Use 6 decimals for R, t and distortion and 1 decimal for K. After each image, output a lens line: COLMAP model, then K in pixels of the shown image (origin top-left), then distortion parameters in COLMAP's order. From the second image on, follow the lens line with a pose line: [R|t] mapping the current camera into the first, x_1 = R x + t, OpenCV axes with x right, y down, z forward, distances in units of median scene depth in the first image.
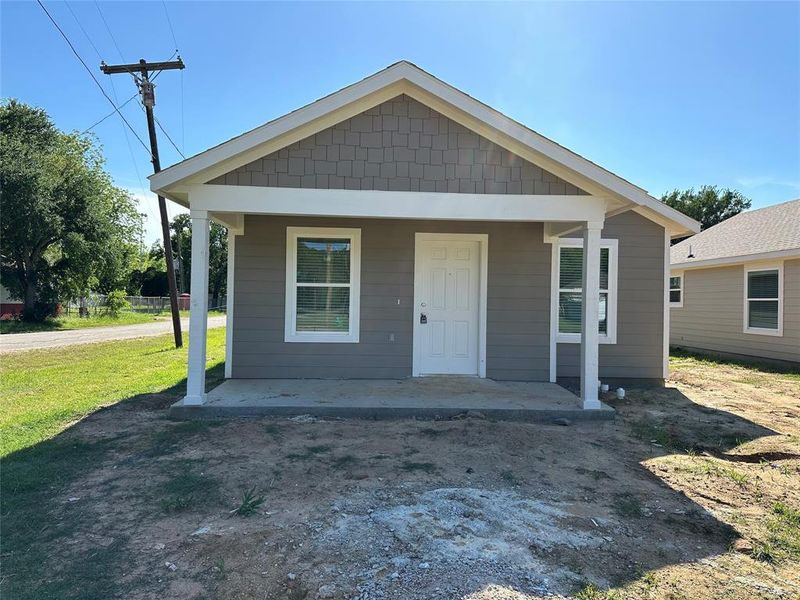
lens RADIAL K [[558.7, 0, 403.7], [0, 558.7, 308.5], [0, 0, 1]] dist [0.119630, -0.173217]
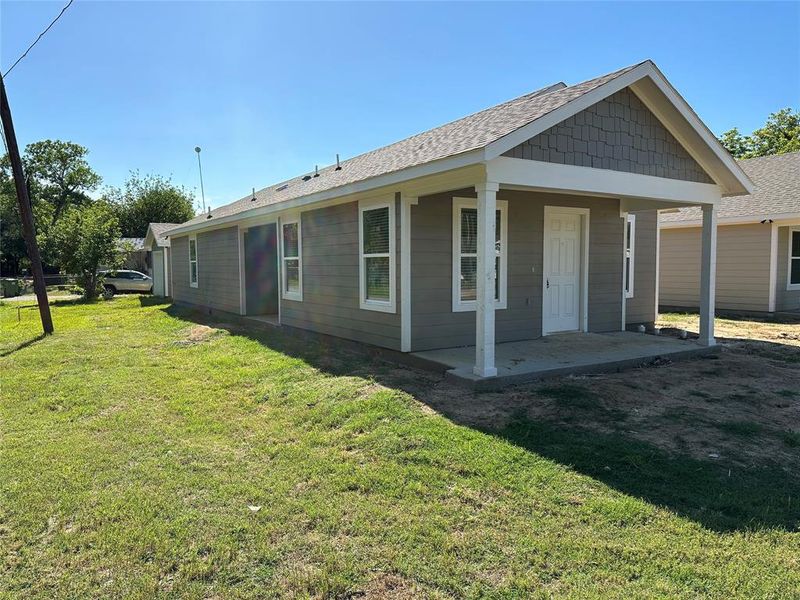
lens RADIAL K [[558.7, 0, 403.7], [0, 558.7, 308.5], [0, 0, 1]] dist [0.119630, -0.173217]
pose [[0.856785, -0.065228, 0.511532, -0.796140], [0.031767, 0.996760, 0.073895, -0.025307], [-0.514695, -0.047063, 0.856081, 0.181767]]
